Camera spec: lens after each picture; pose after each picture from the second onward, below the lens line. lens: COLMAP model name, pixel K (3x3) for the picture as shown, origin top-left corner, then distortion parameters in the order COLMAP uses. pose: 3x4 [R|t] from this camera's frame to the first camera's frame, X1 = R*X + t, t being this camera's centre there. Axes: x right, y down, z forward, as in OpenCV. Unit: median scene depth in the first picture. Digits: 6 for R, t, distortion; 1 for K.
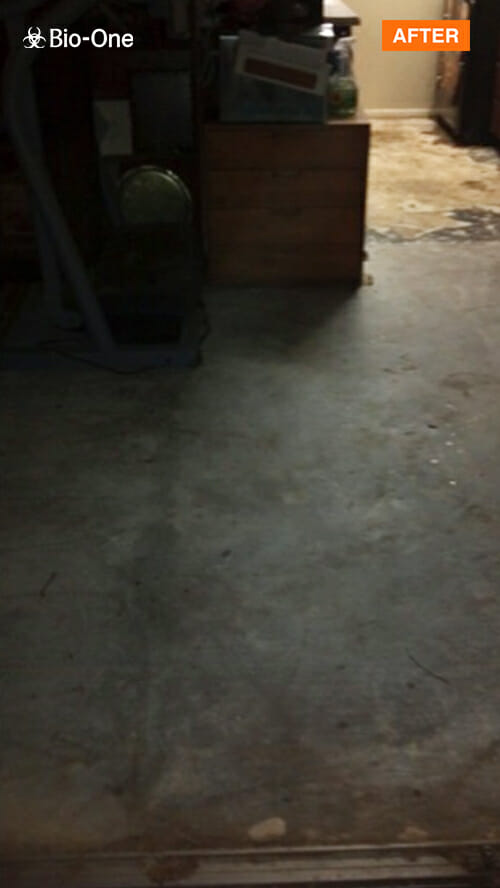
lens RADIAL K [[952.4, 0, 237.3], [0, 952.4, 443.8], [0, 0, 1]] dist [0.006004, 0.011254]
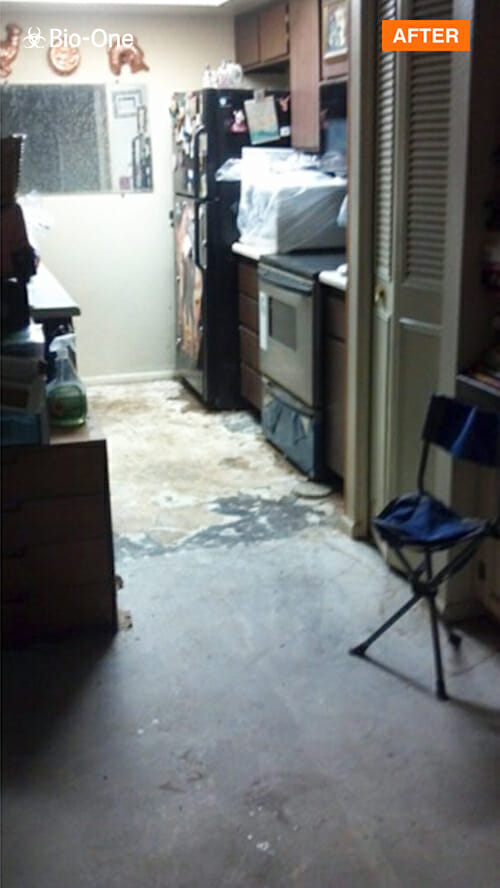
lens RADIAL K [[952.4, 0, 237.3], [0, 952.4, 443.8], [0, 0, 1]] dist [0.006004, 0.011254]
pose [[0.964984, -0.075702, 0.251146, 0.036654], [0.130765, 0.968828, -0.210411, -0.118808], [-0.227389, 0.235885, 0.944803, 0.191052]]
